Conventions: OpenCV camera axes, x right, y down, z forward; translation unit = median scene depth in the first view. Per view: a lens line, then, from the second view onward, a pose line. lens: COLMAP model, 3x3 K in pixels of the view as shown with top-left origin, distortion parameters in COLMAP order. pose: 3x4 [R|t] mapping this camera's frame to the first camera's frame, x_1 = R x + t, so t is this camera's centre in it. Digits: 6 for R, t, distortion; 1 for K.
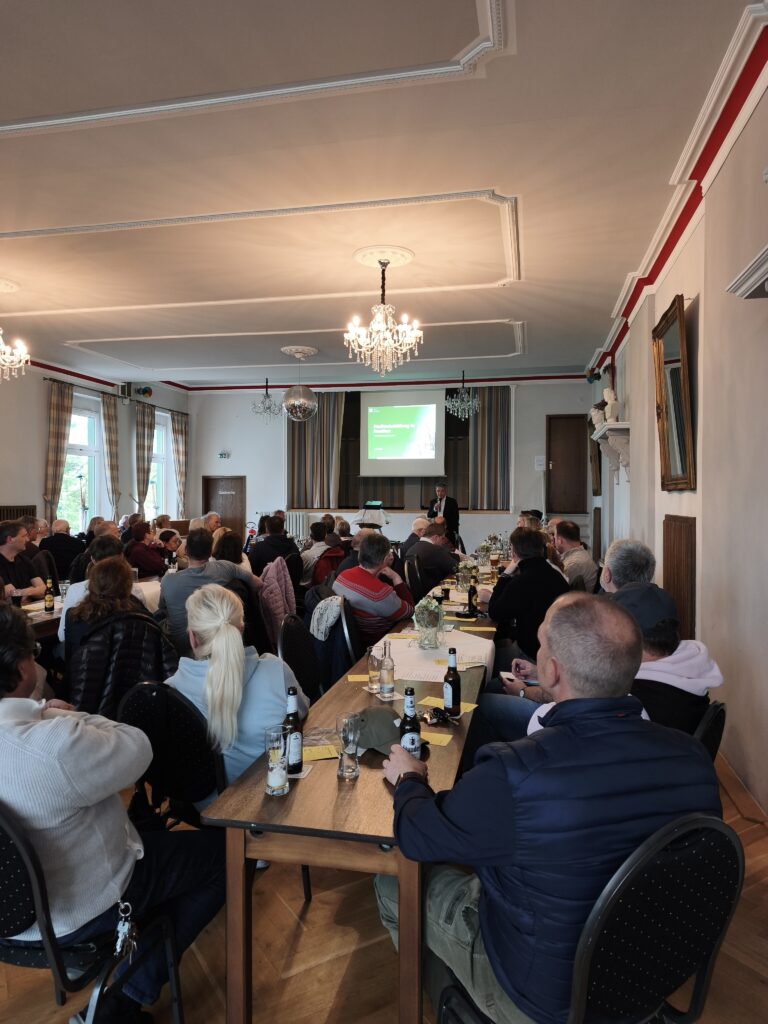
lens RADIAL K [[682.7, 0, 372.2], [0, 682.7, 513.3], [0, 0, 1]] dist [0.038987, -0.042253]
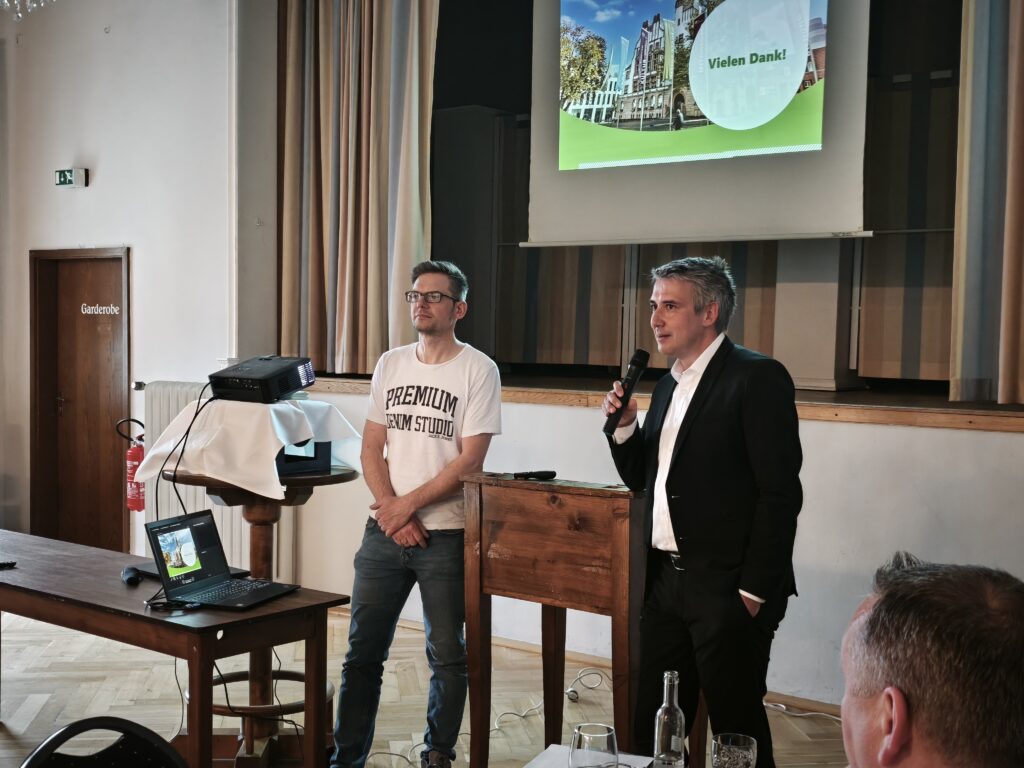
lens RADIAL K [[1364.7, 0, 503.7], [0, 1364.7, 392.6], [0, 0, 1]] dist [0.073572, 0.000000]
pose [[0.903816, 0.030880, -0.426806, 0.427454], [-0.018681, 0.999289, 0.032741, -0.041210], [0.427514, -0.021619, 0.903750, 1.319648]]
